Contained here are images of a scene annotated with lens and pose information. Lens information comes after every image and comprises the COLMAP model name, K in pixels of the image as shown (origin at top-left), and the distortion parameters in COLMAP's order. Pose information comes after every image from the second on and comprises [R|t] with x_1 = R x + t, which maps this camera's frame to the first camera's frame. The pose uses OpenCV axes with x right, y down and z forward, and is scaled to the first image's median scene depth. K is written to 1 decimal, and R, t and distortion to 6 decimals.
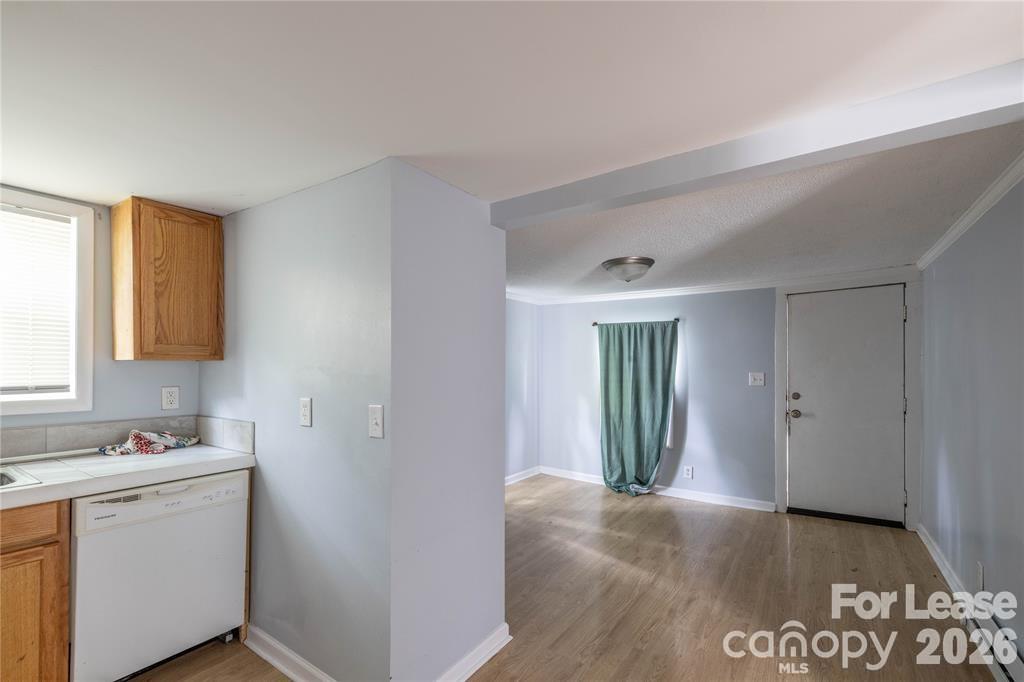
lens RADIAL K [[442.8, 0, 507.8], [0, 442.8, 371.4], [0, 0, 1]] dist [0.010661, -0.001722]
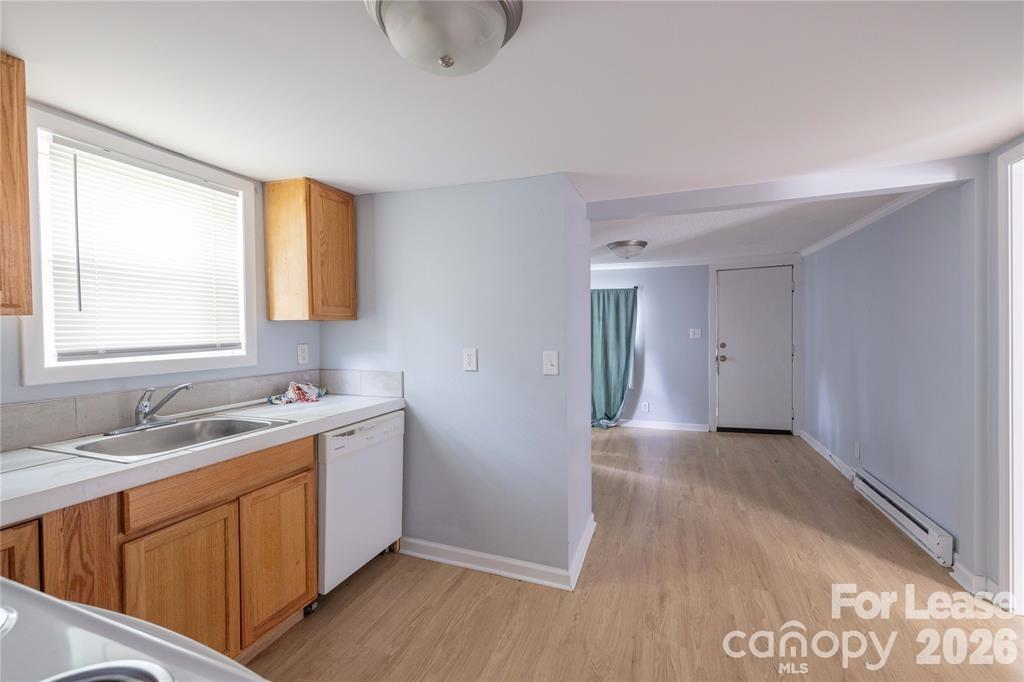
lens RADIAL K [[442.8, 0, 509.4], [0, 442.8, 337.7], [0, 0, 1]] dist [0.010661, -0.001722]
pose [[0.963376, -0.014058, 0.267786, -0.411220], [0.010261, 0.999826, 0.015572, 0.004871], [-0.267959, -0.012254, 0.963352, -0.158782]]
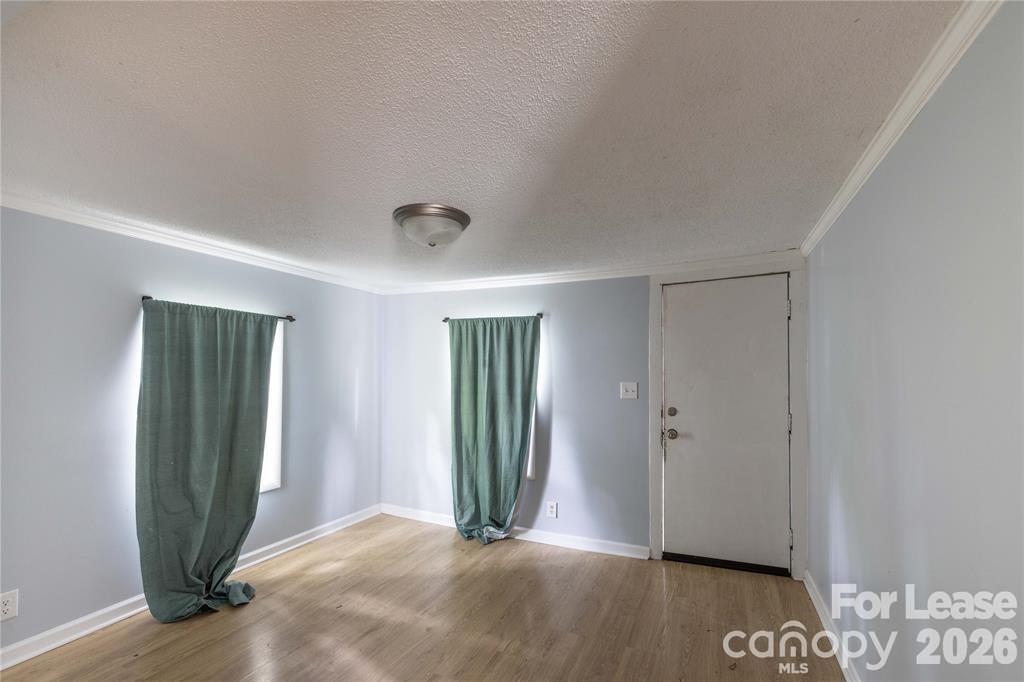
lens RADIAL K [[442.8, 0, 528.1], [0, 442.8, 372.7], [0, 0, 1]] dist [0.010661, -0.001722]
pose [[0.979383, 0.000967, 0.202008, 0.275271], [0.001103, 0.999948, -0.010137, -0.008145], [-0.202008, 0.010151, 0.979331, 0.320287]]
